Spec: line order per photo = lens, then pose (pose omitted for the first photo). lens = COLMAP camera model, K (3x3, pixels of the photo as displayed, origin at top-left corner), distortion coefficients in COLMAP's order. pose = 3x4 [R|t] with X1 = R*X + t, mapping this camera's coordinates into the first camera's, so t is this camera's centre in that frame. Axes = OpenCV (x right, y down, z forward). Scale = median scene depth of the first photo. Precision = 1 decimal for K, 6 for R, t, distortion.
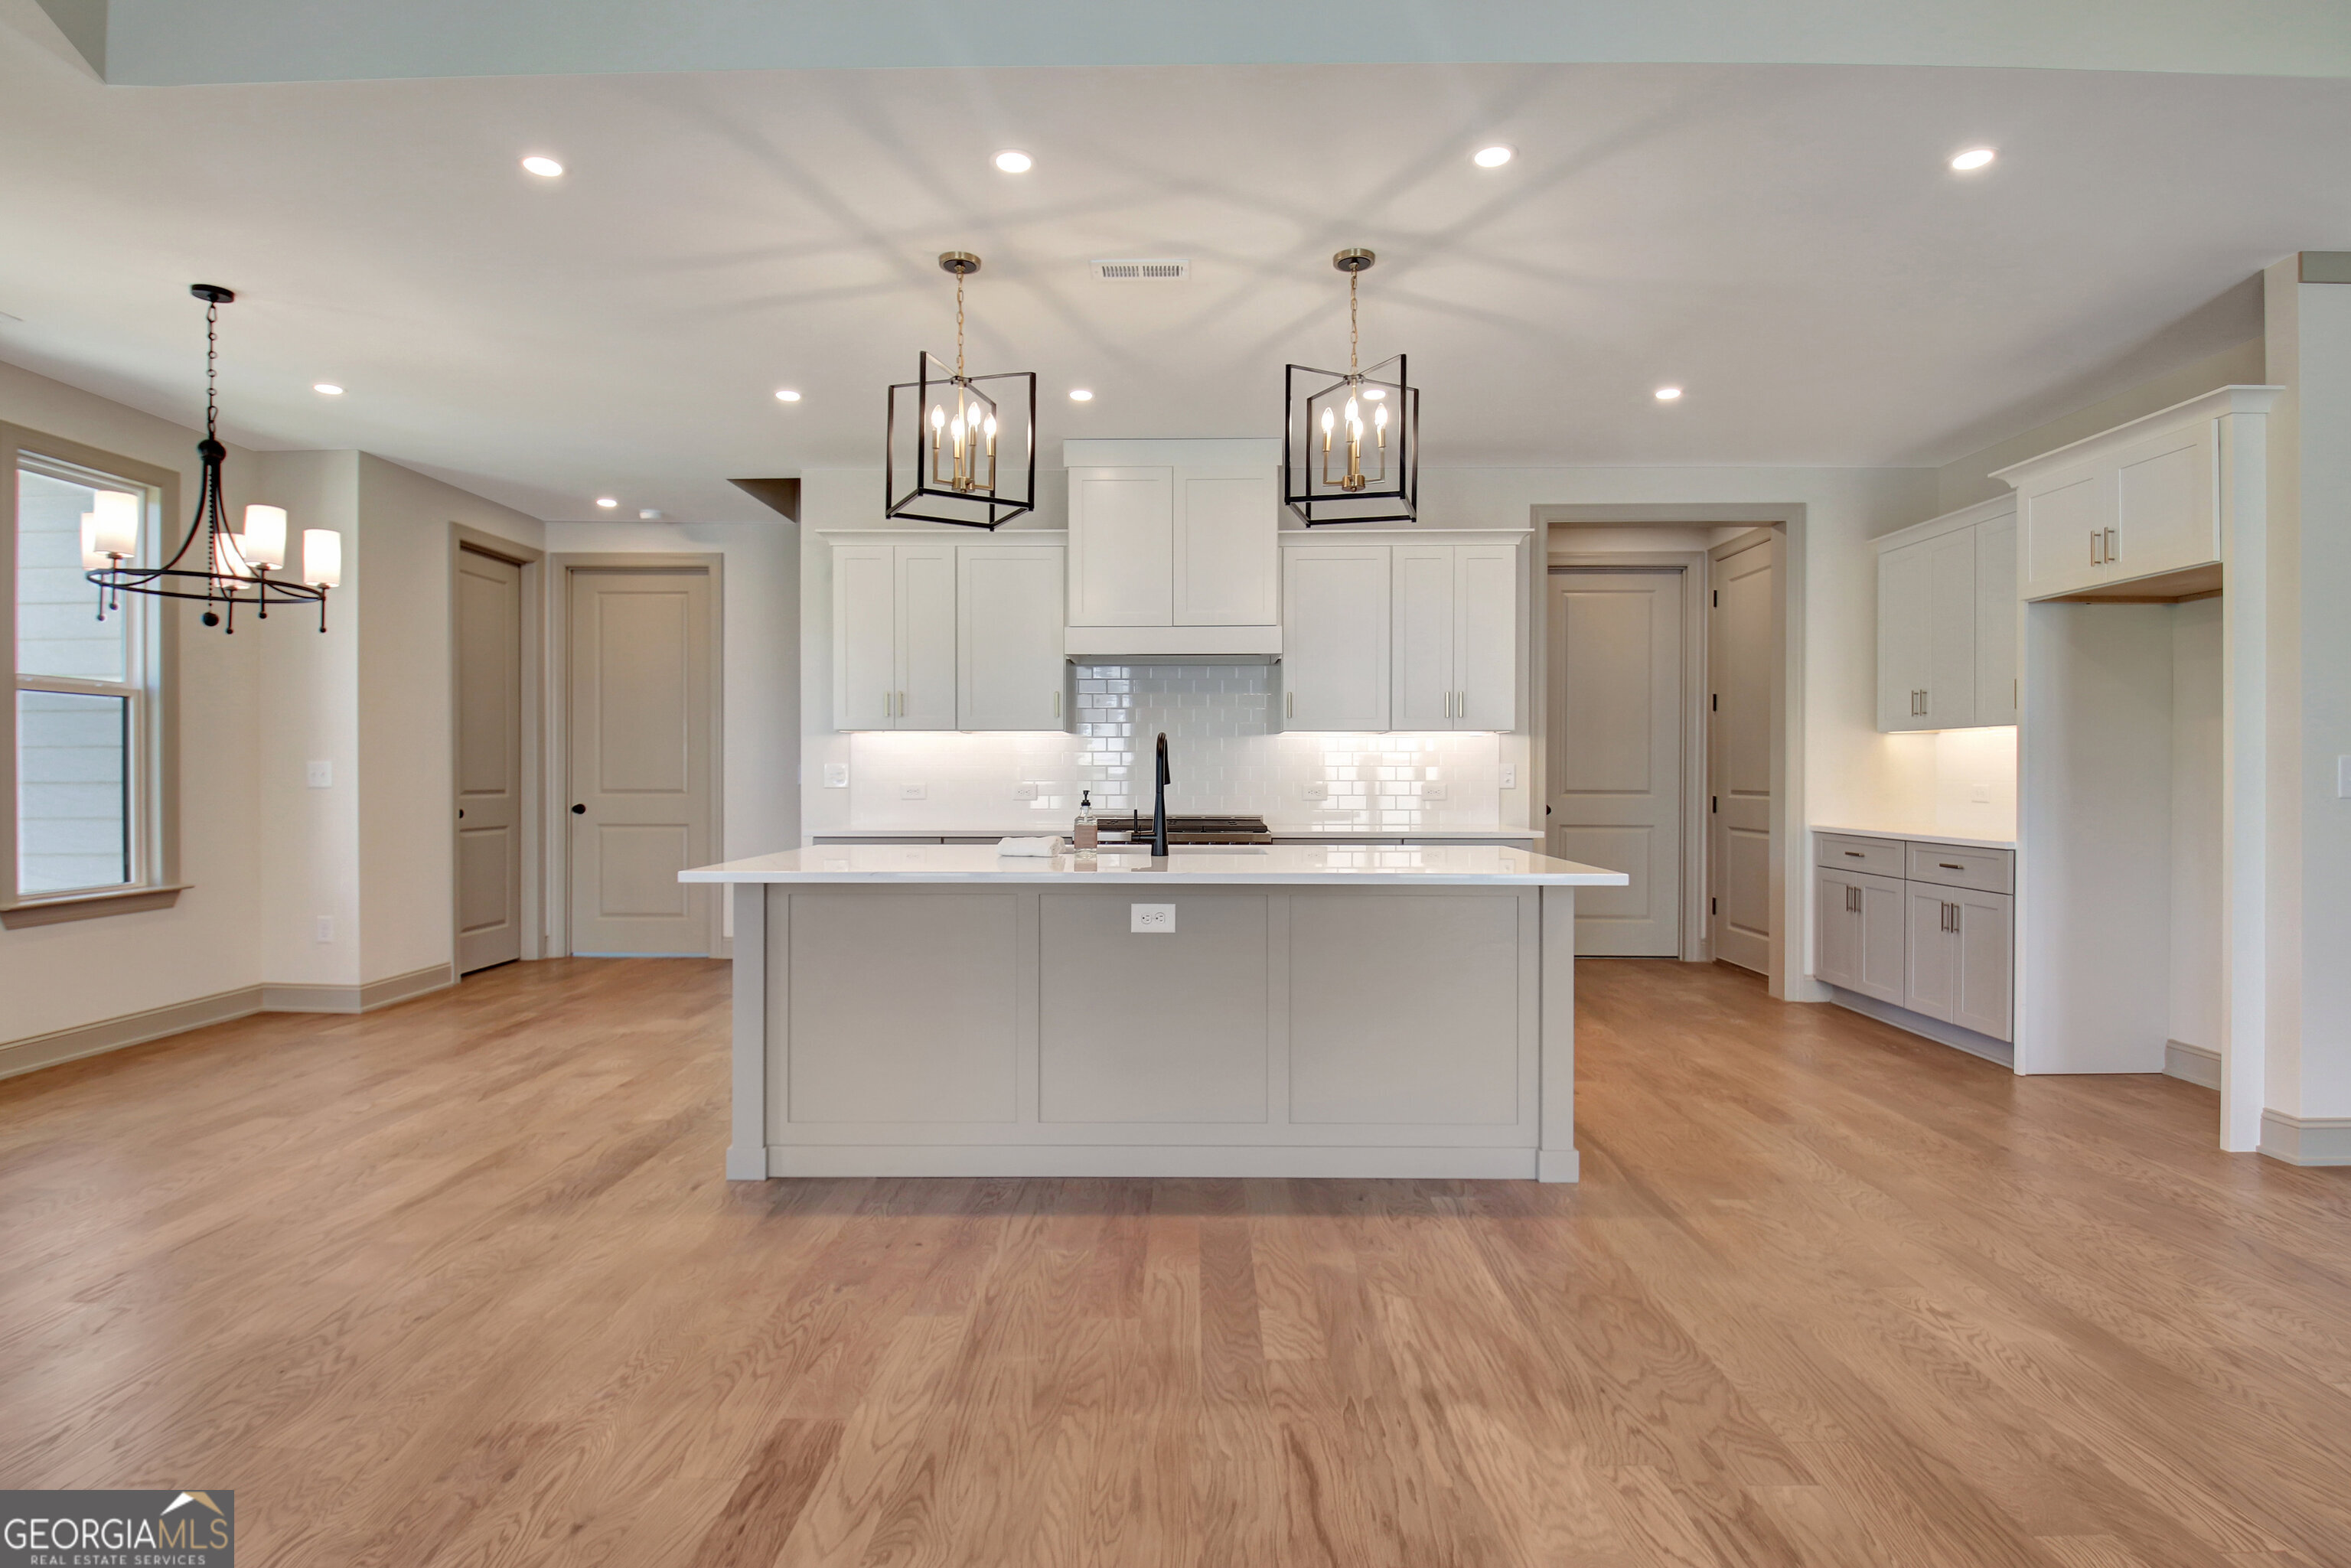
lens RADIAL K [[1194.7, 0, 1152.1], [0, 1194.7, 760.6], [0, 0, 1]] dist [0.014394, -0.032698]
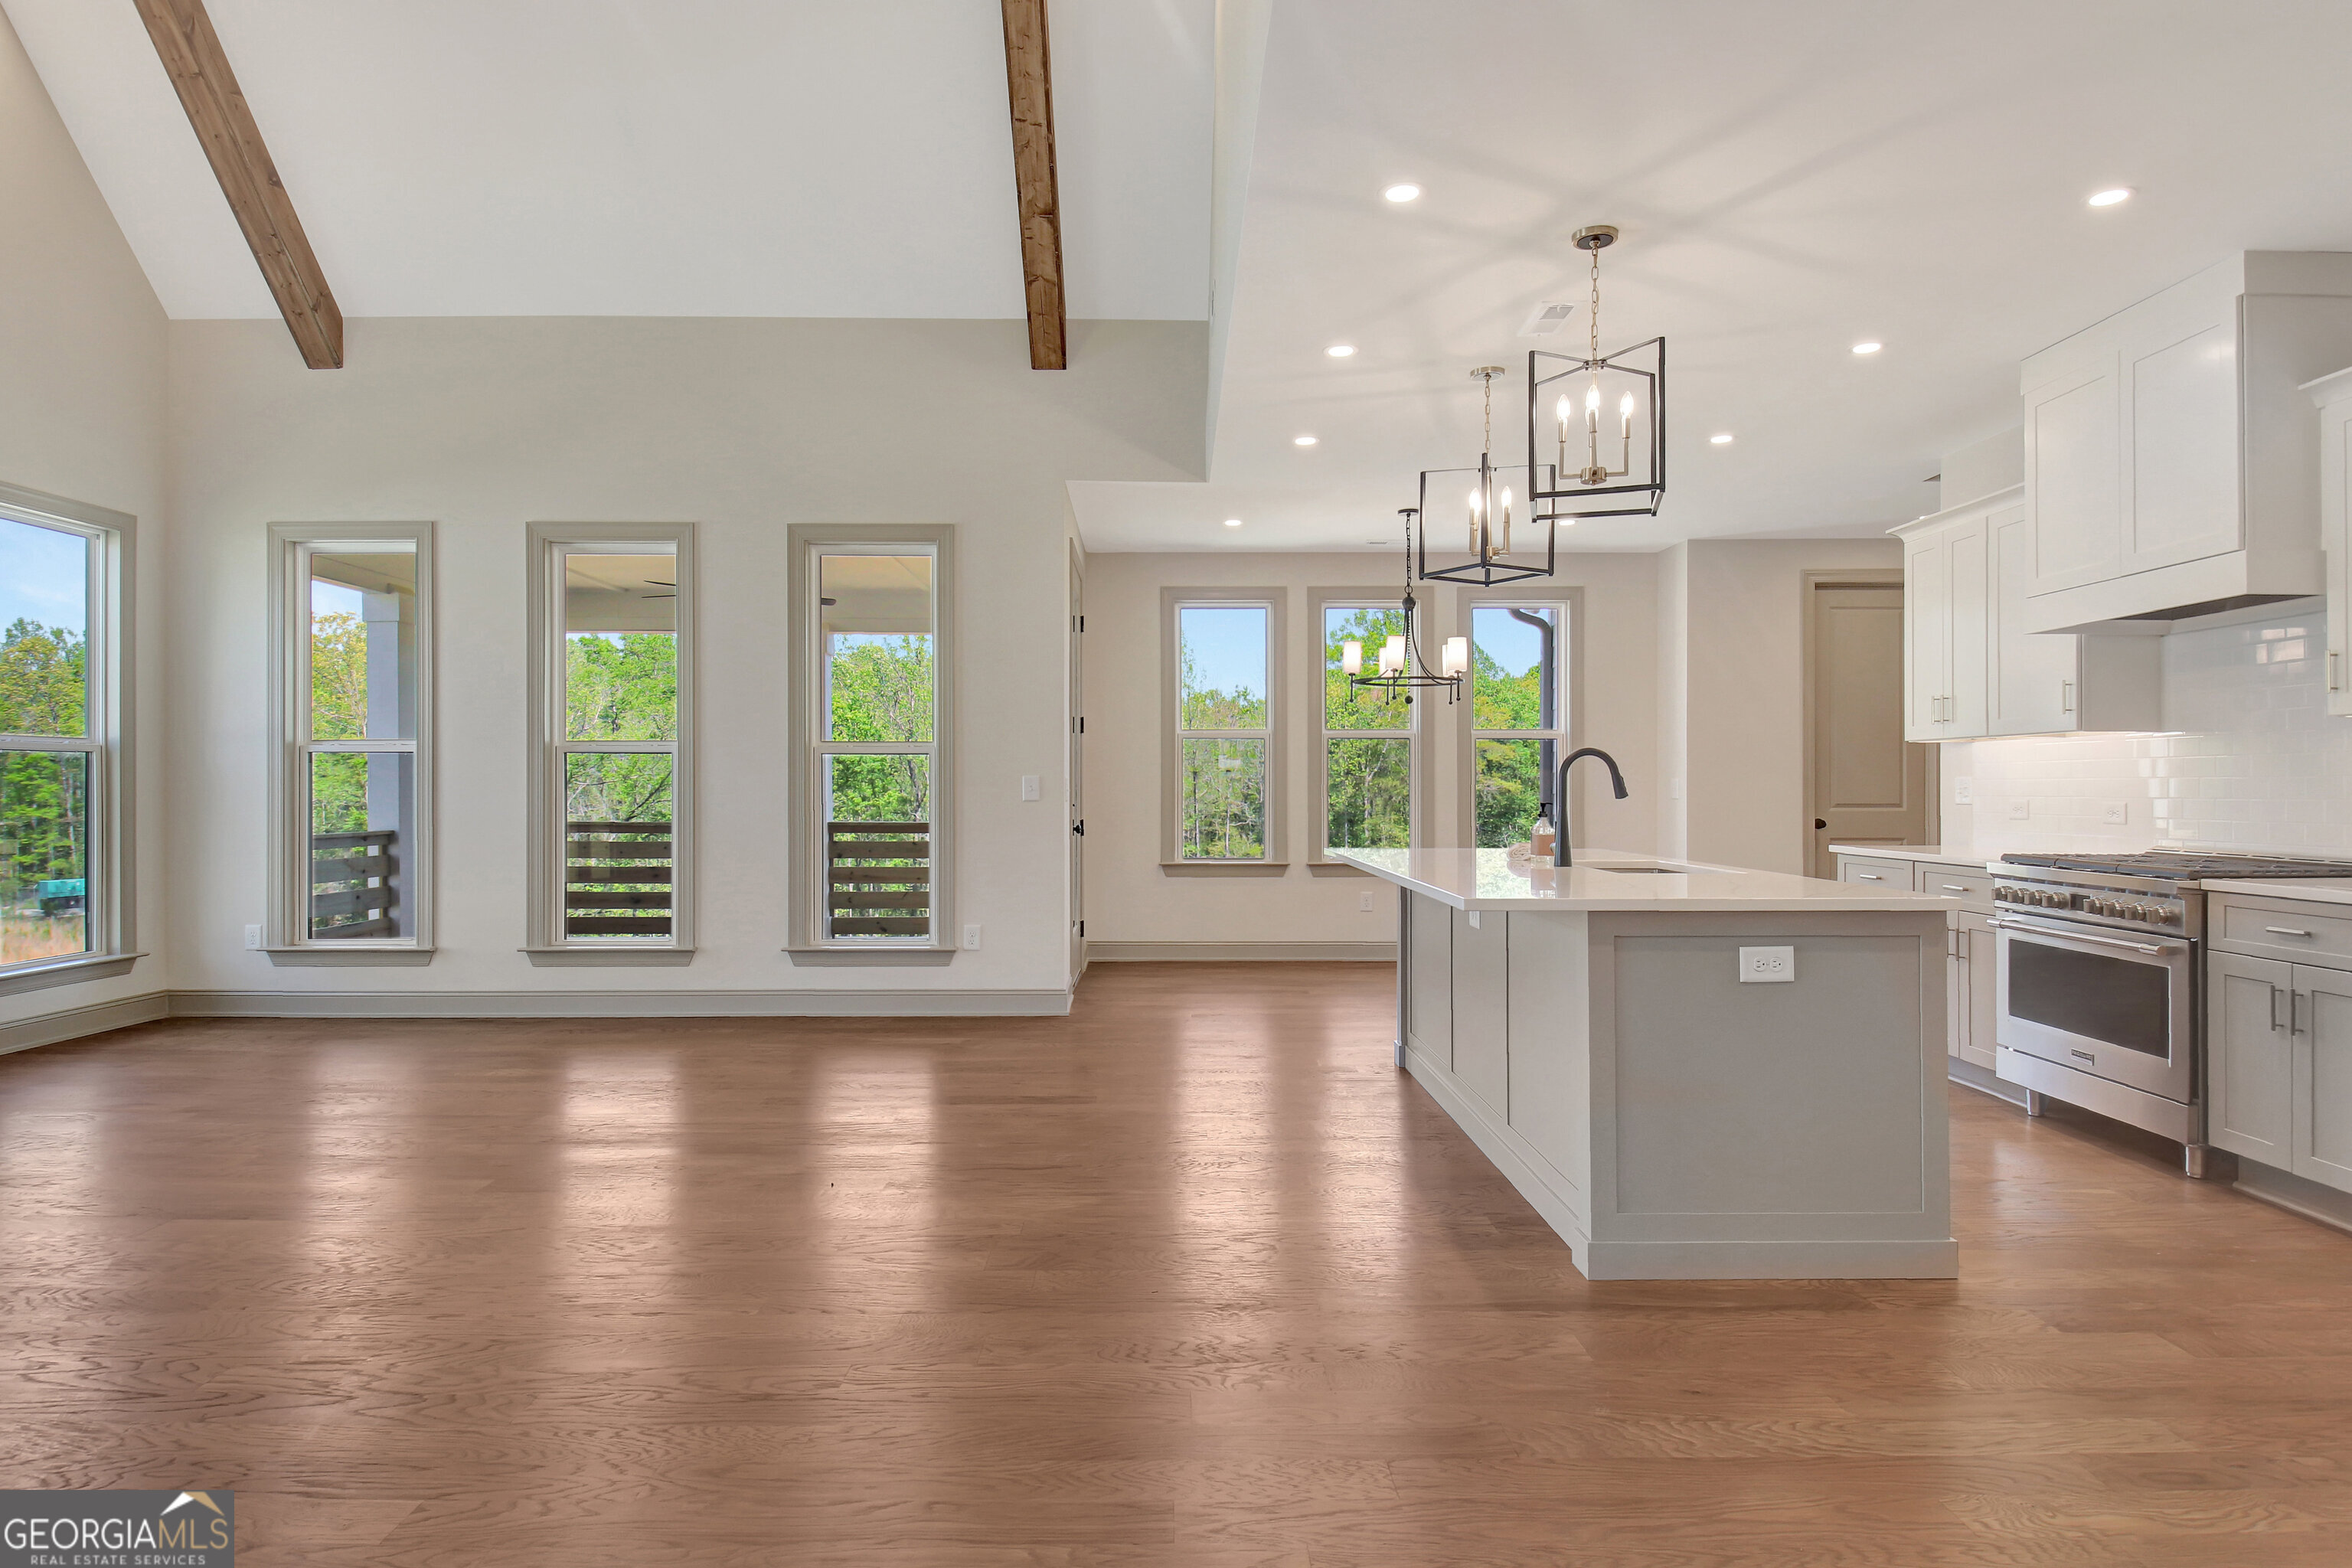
lens RADIAL K [[1306.3, 0, 1176.0], [0, 1306.3, 784.0], [0, 0, 1]] dist [0.031573, -0.039508]
pose [[0.023630, -0.002298, -0.999718, 1.100912], [0.012057, 0.999925, -0.002014, 0.003691], [0.999648, -0.012006, 0.023656, 0.602241]]
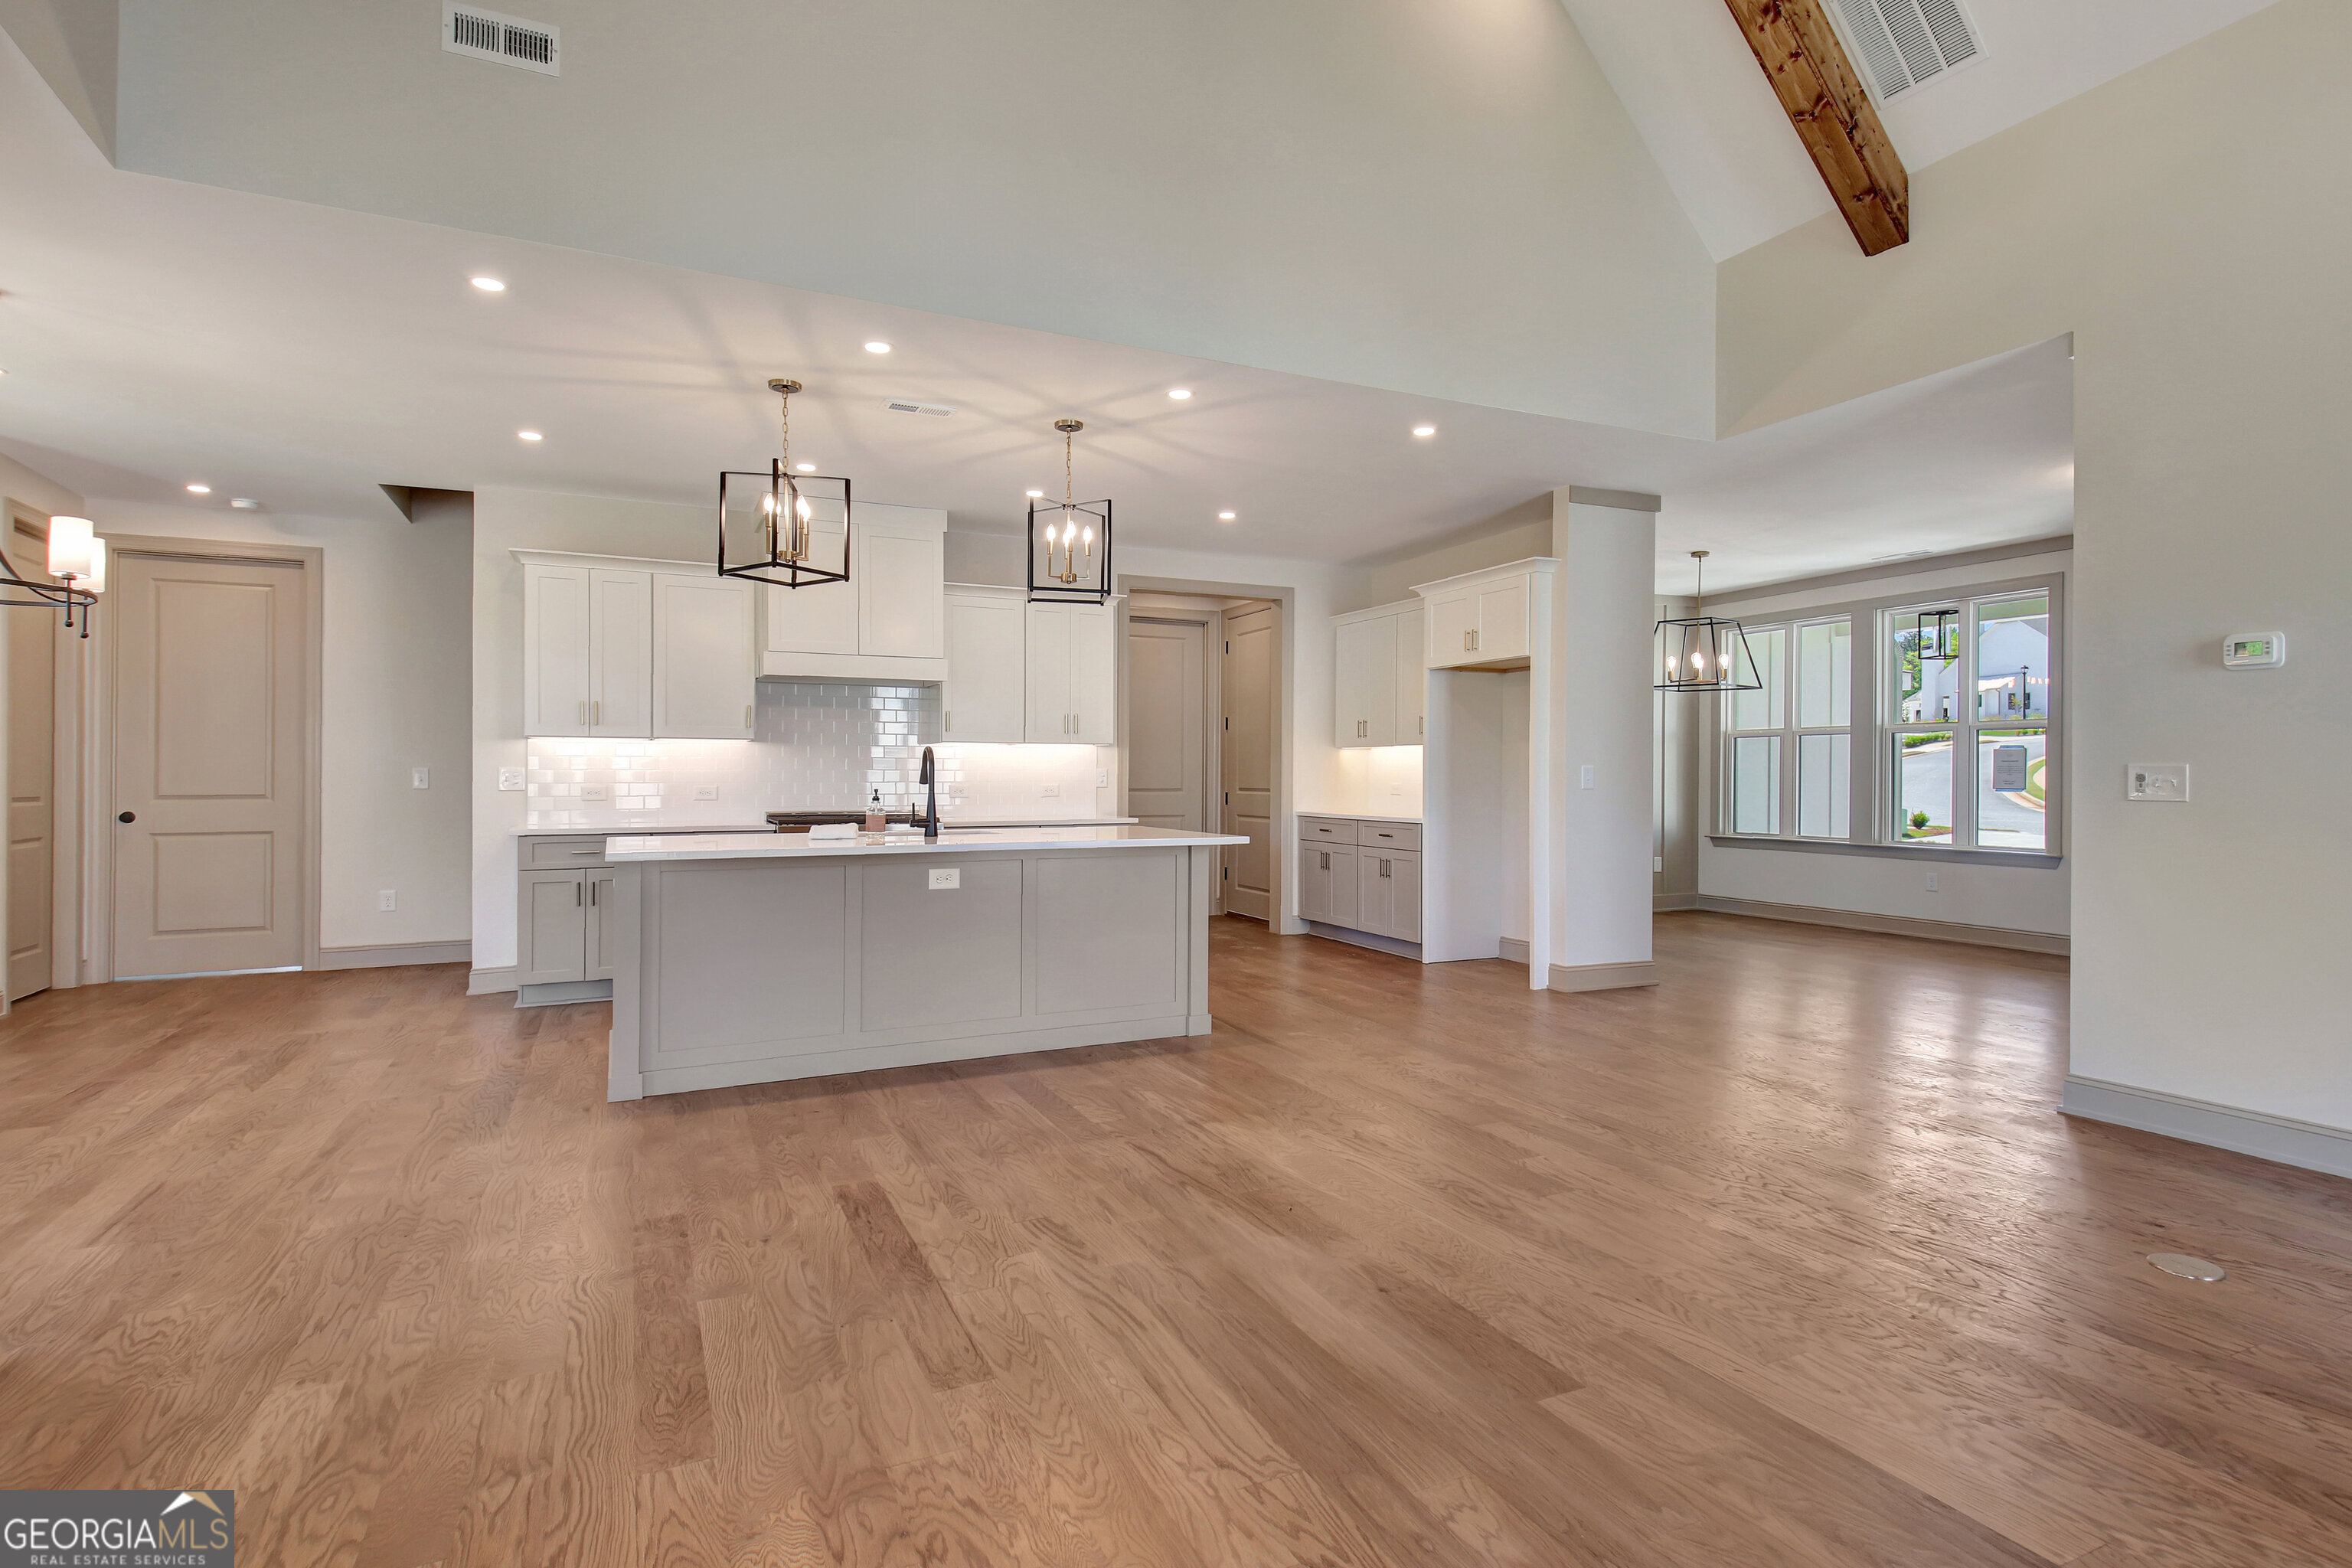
lens RADIAL K [[1201.0, 0, 1179.9], [0, 1201.0, 757.5], [0, 0, 1]] dist [0.046008, -0.000154]
pose [[0.893557, 0.005676, 0.448915, -0.344141], [-0.003304, 0.999976, -0.006069, -0.003360], [-0.448939, 0.003940, 0.893554, -0.351534]]
